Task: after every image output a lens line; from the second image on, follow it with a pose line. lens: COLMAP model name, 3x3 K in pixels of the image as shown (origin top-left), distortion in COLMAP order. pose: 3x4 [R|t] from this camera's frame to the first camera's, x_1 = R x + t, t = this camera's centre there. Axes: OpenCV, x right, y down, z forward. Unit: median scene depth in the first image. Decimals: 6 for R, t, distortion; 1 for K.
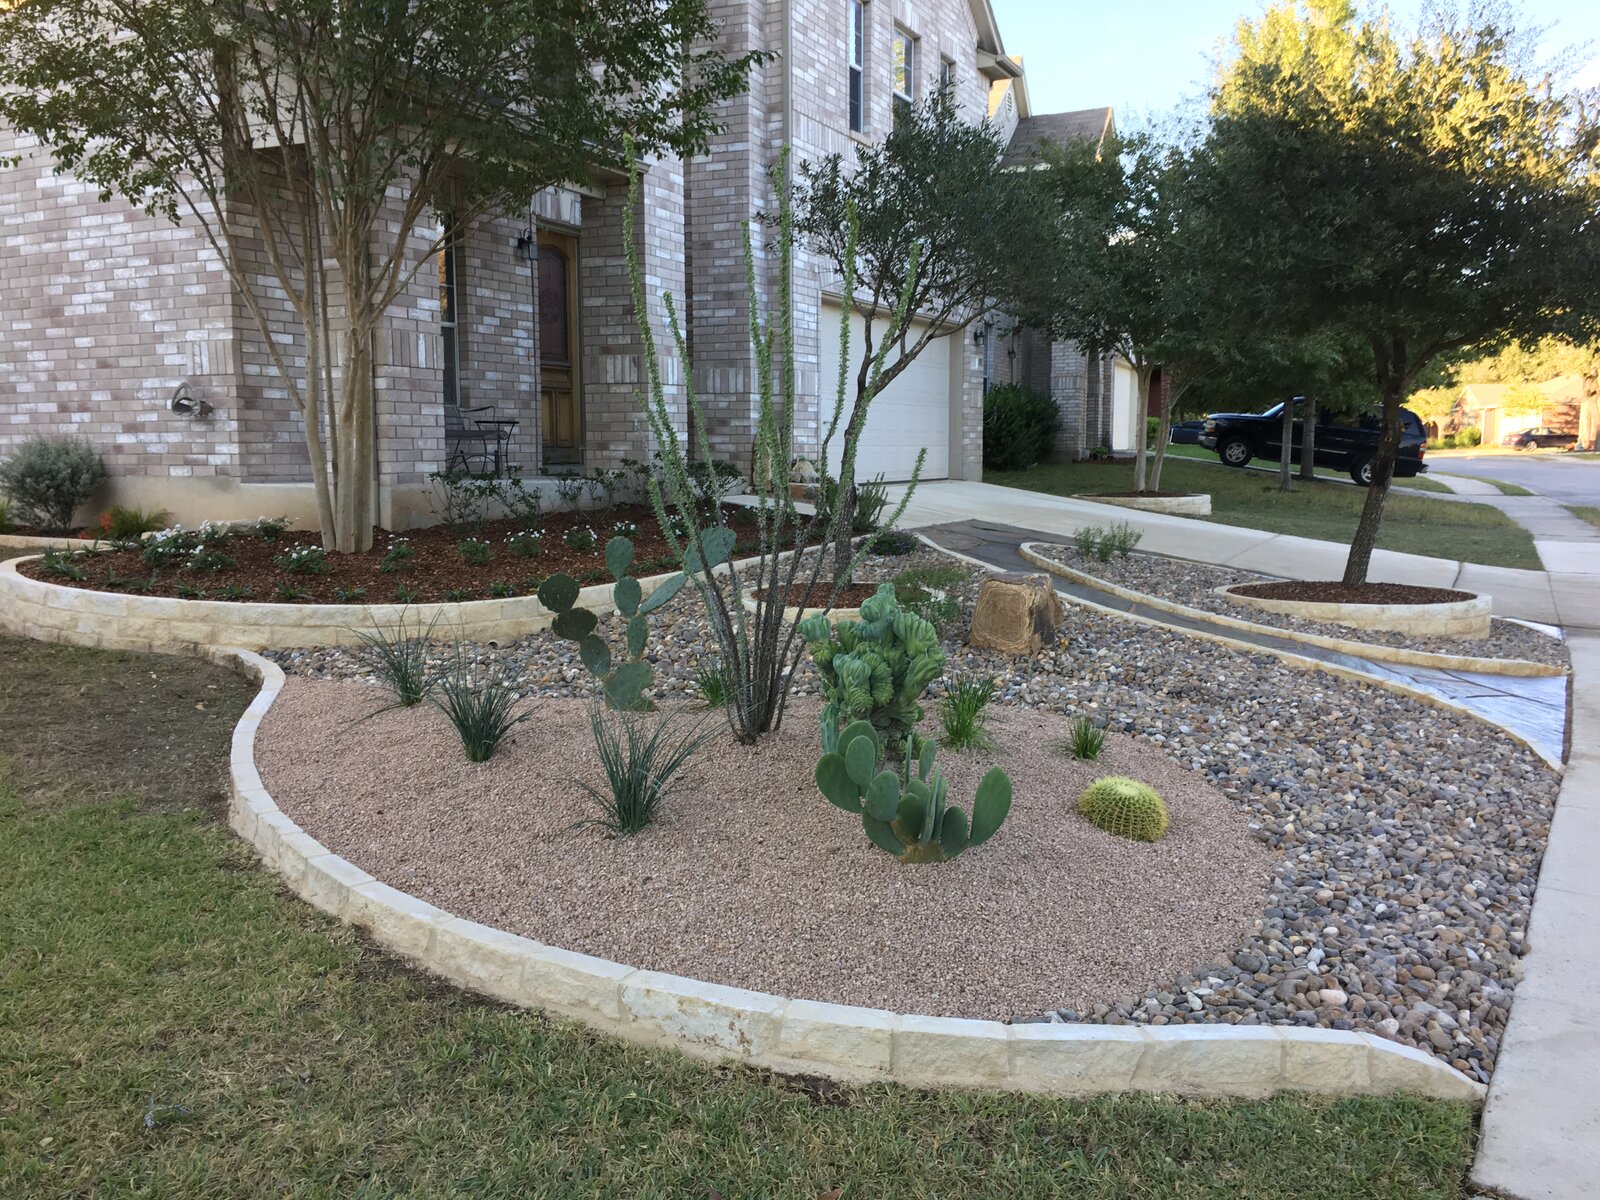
lens RADIAL K [[1363.1, 0, 801.5], [0, 1363.1, 603.7], [0, 0, 1]] dist [0.079668, -0.122344]
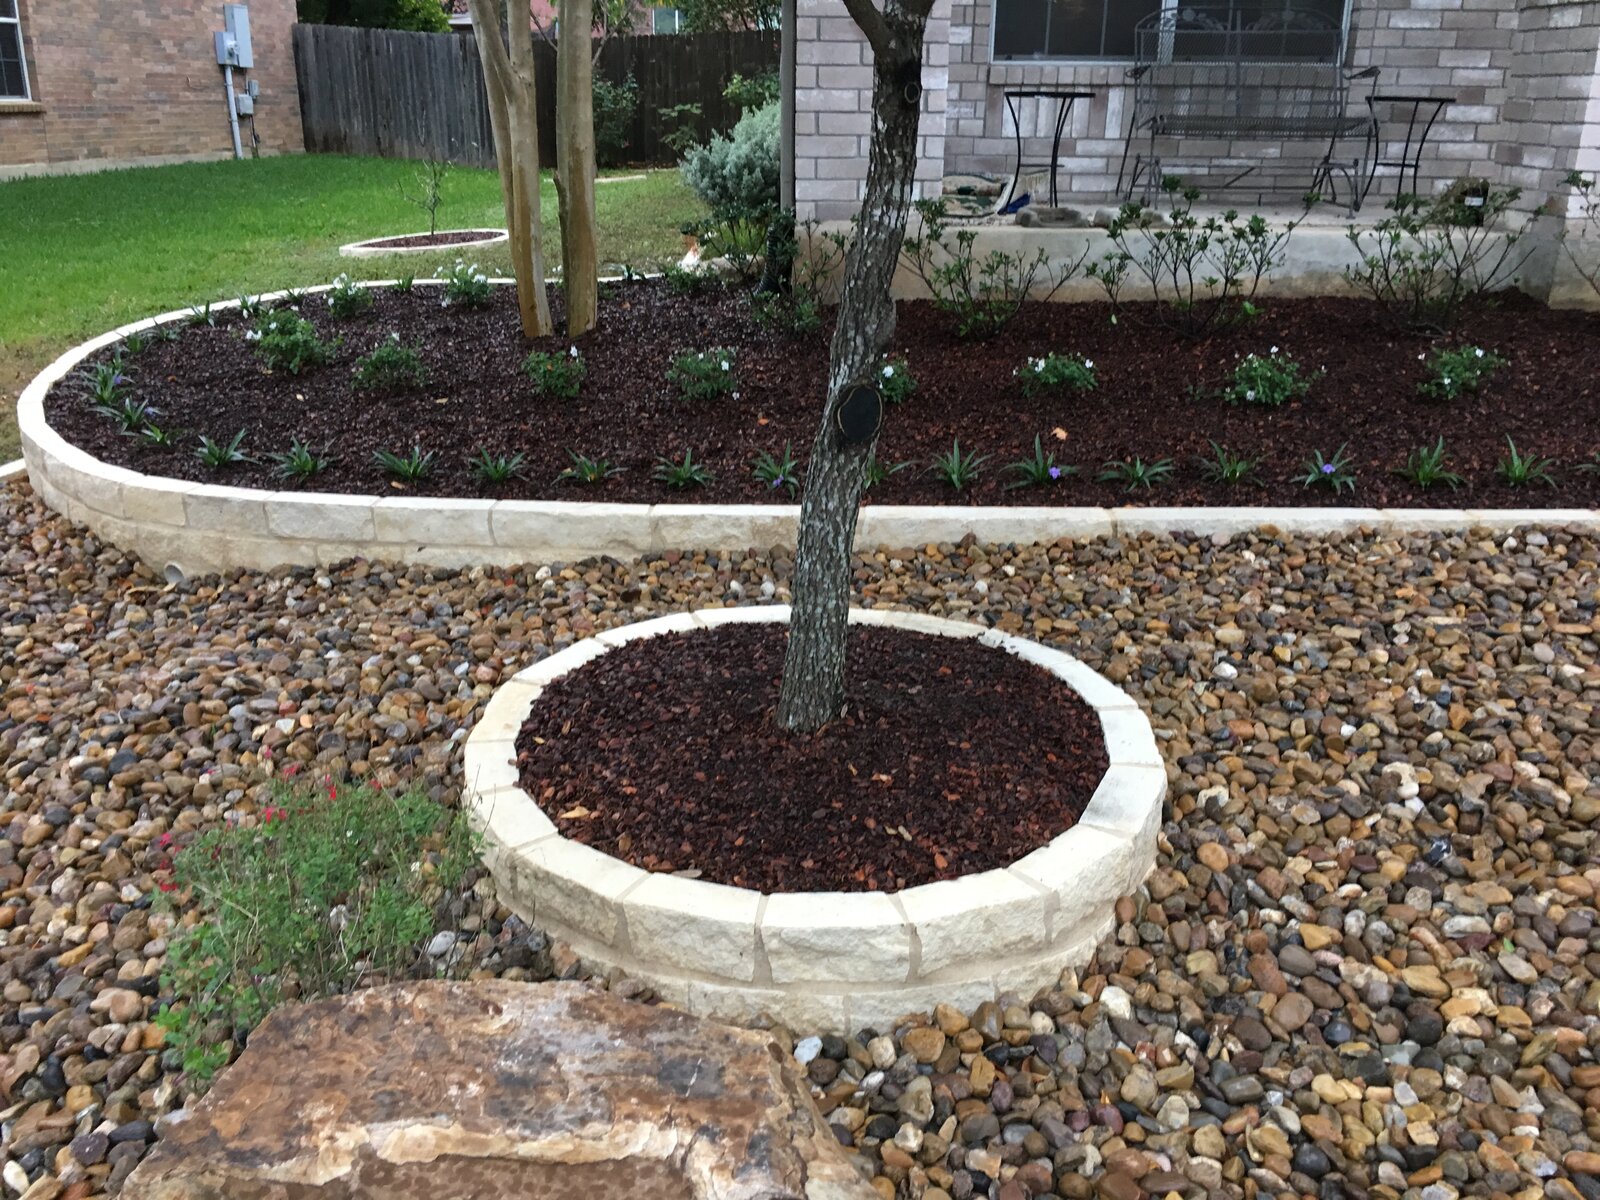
lens RADIAL K [[1359.4, 0, 796.8], [0, 1359.4, 598.7], [0, 0, 1]] dist [0.084610, -0.119027]
pose [[0.415388, 0.316815, -0.852690, 0.211025], [-0.117899, 0.948233, 0.294879, -0.094023], [0.901971, -0.021958, 0.431237, 0.667191]]
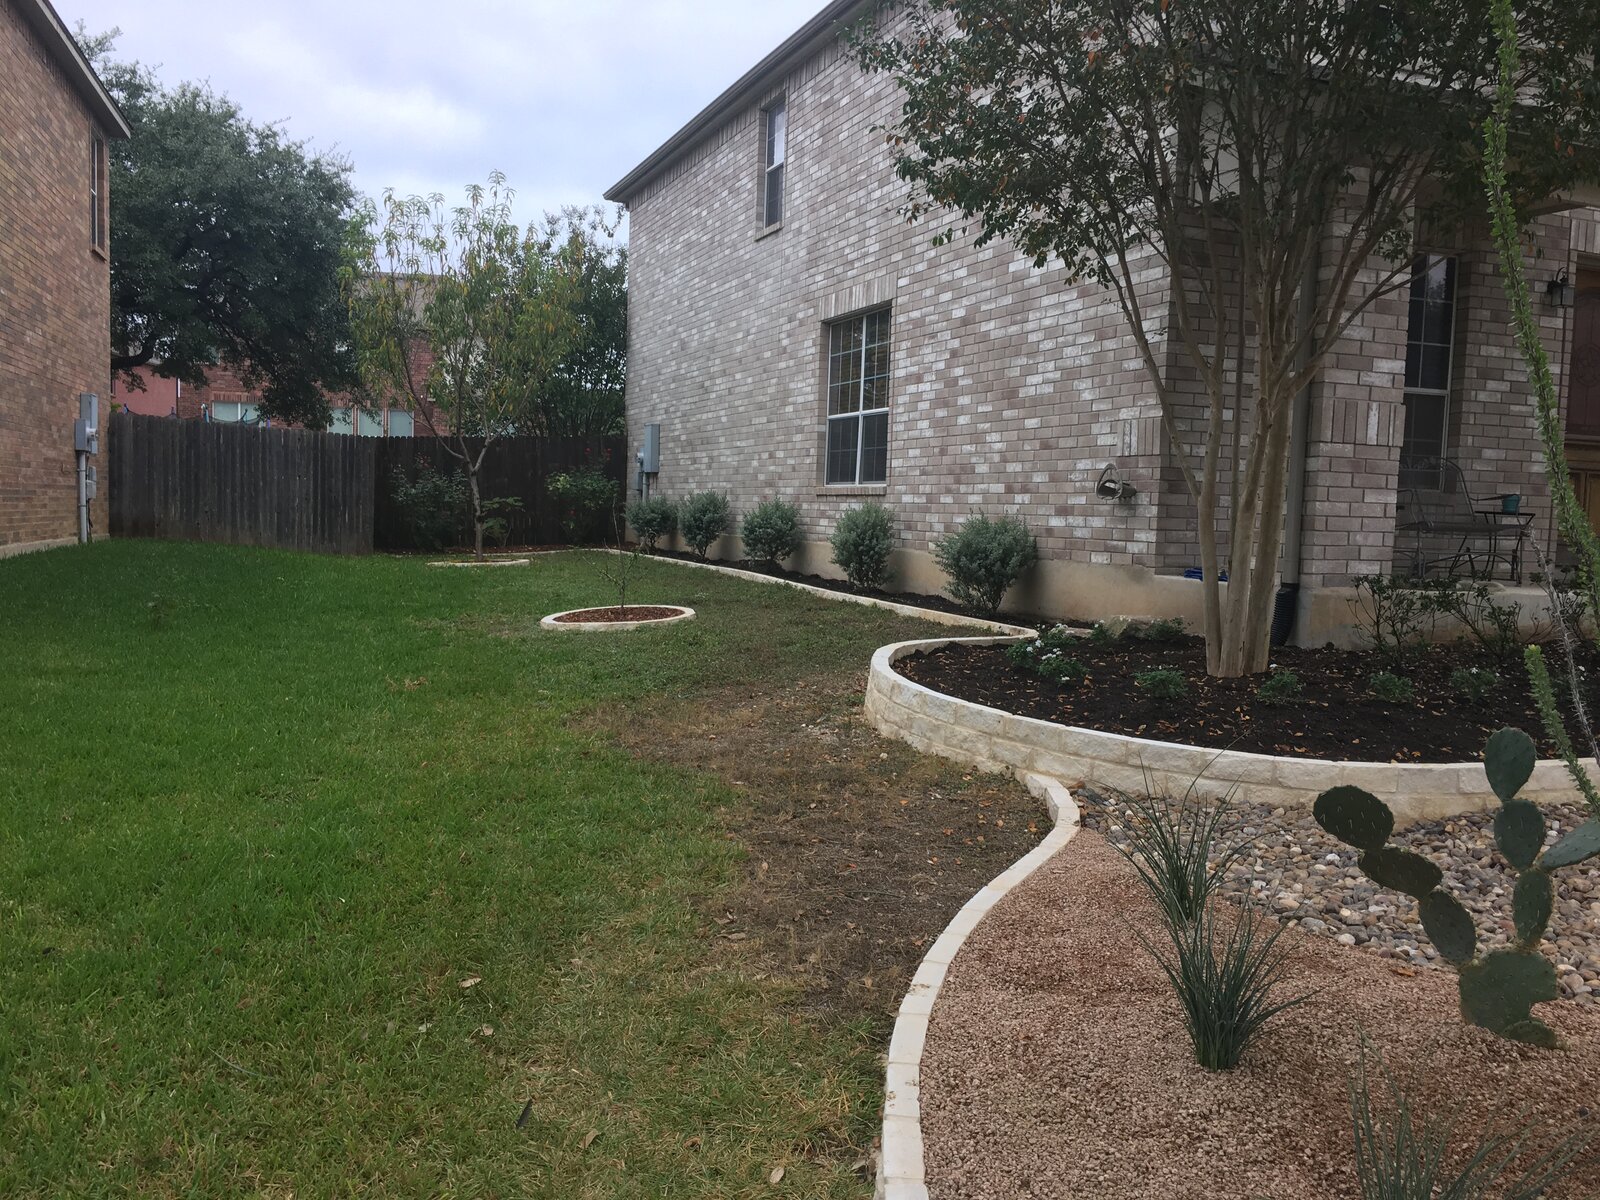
lens RADIAL K [[1359.4, 0, 796.8], [0, 1359.4, 598.7], [0, 0, 1]] dist [0.084610, -0.119027]
pose [[0.746069, 0.070582, -0.662117, 0.010433], [-0.110125, 0.993752, -0.018154, -0.028372], [0.656698, 0.086460, 0.749181, 0.169233]]
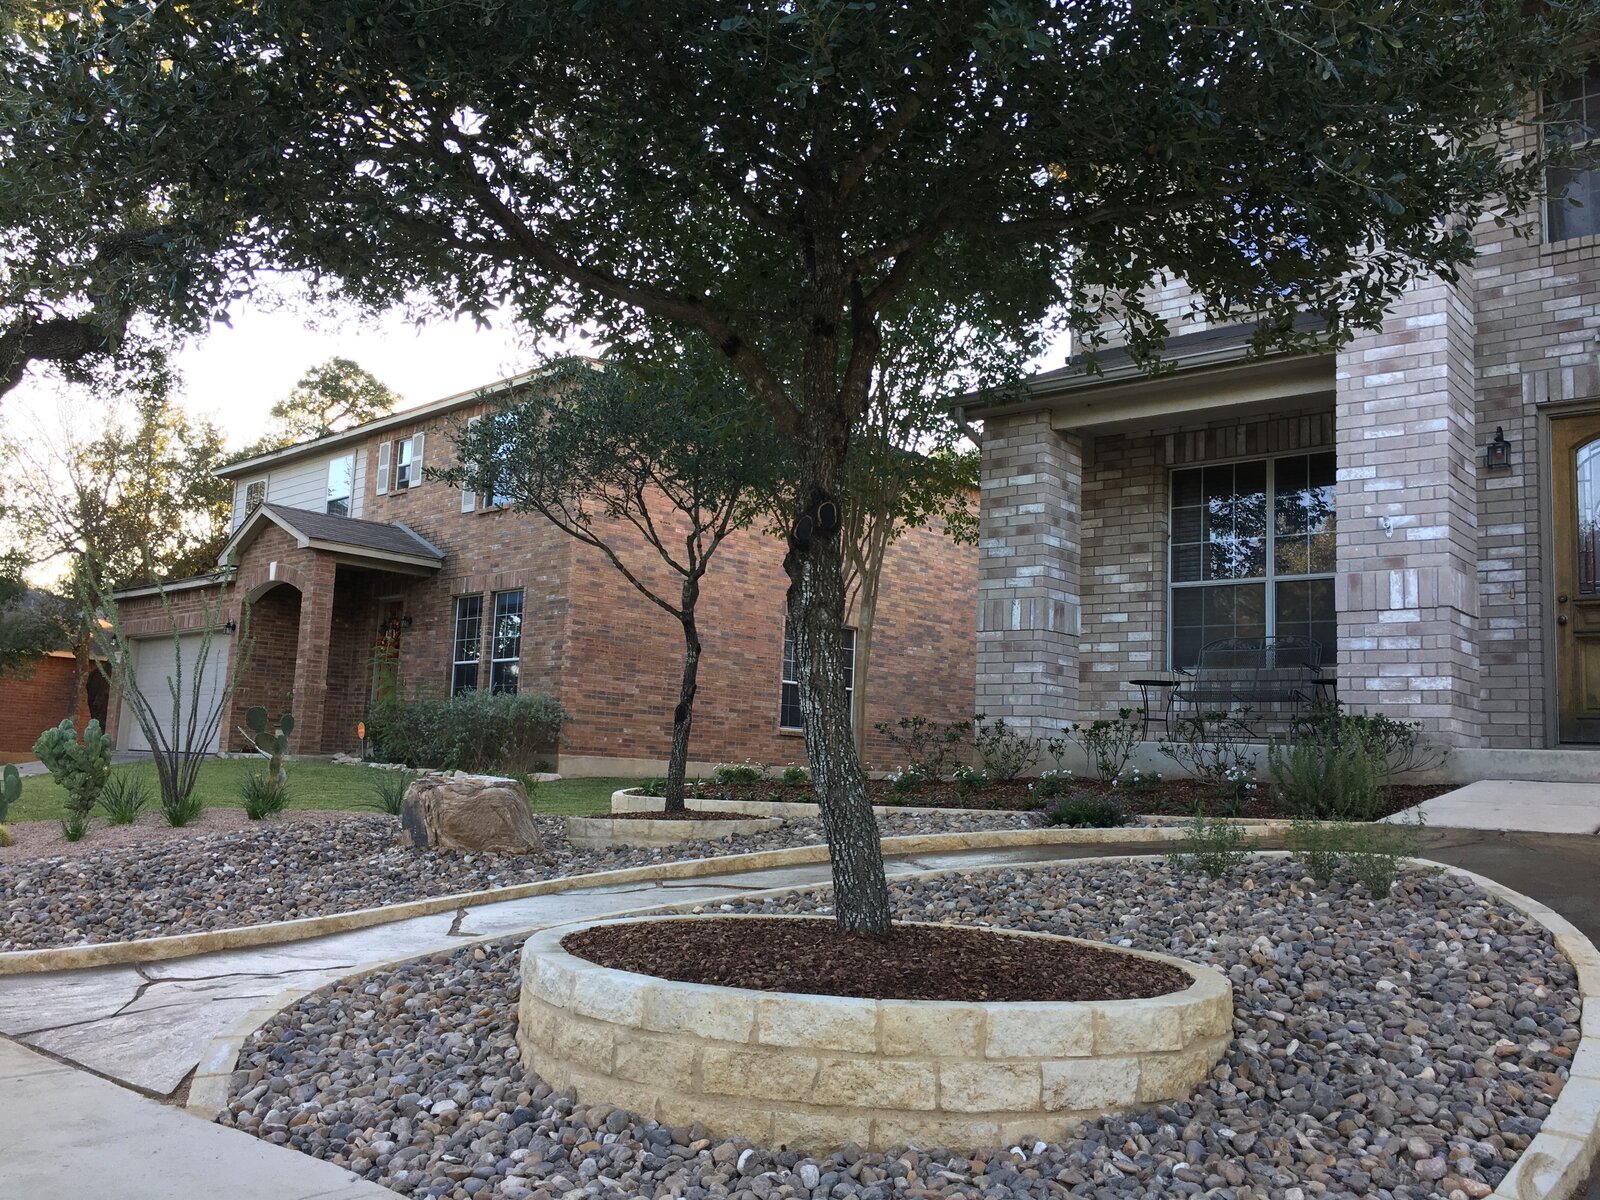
lens RADIAL K [[1355.2, 0, 799.5], [0, 1355.2, 608.0], [0, 0, 1]] dist [0.080667, -0.111857]
pose [[-0.232586, -0.125883, -0.964395, 0.722732], [-0.151188, 0.984214, -0.092008, -0.059084], [0.960753, 0.124405, -0.247946, 0.999562]]
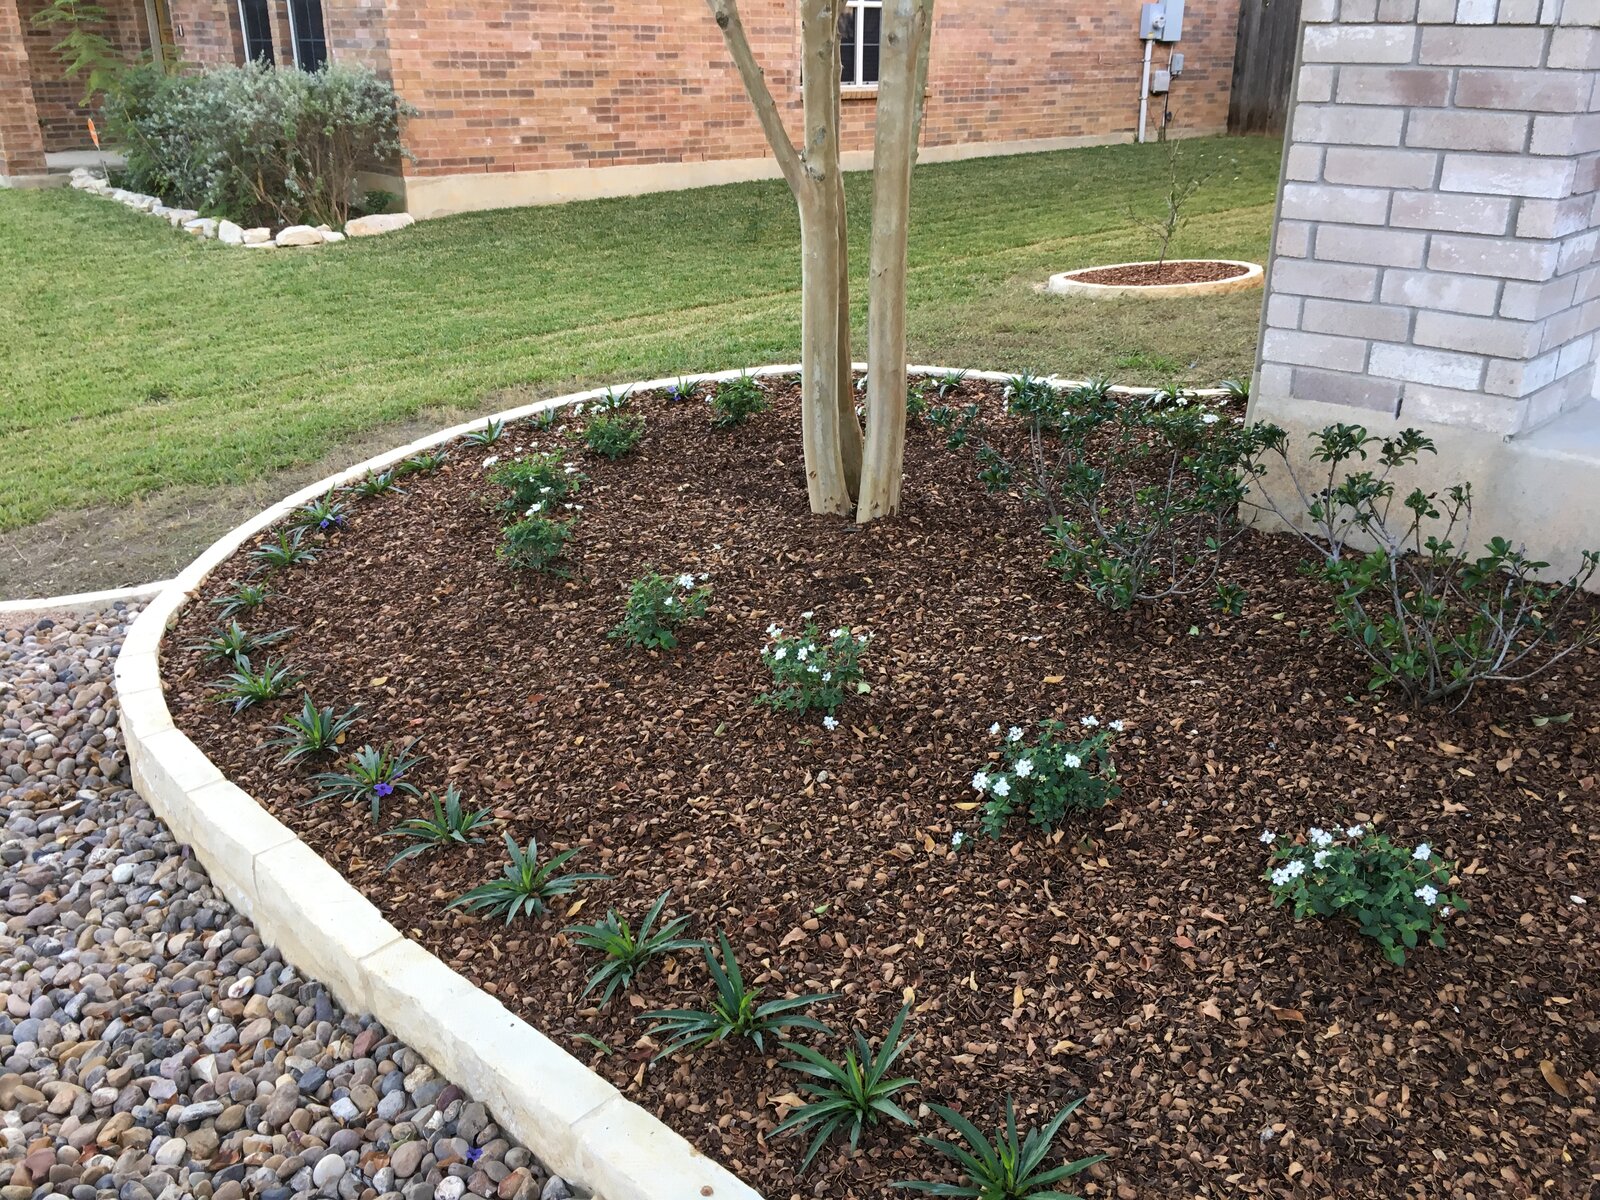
lens RADIAL K [[1363.1, 0, 801.5], [0, 1363.1, 603.7], [0, 0, 1]] dist [0.079668, -0.122344]
pose [[-0.284928, 0.367914, -0.885130, 0.055260], [-0.110490, 0.904645, 0.411593, -0.150542], [0.952160, 0.215073, -0.217108, 0.868767]]
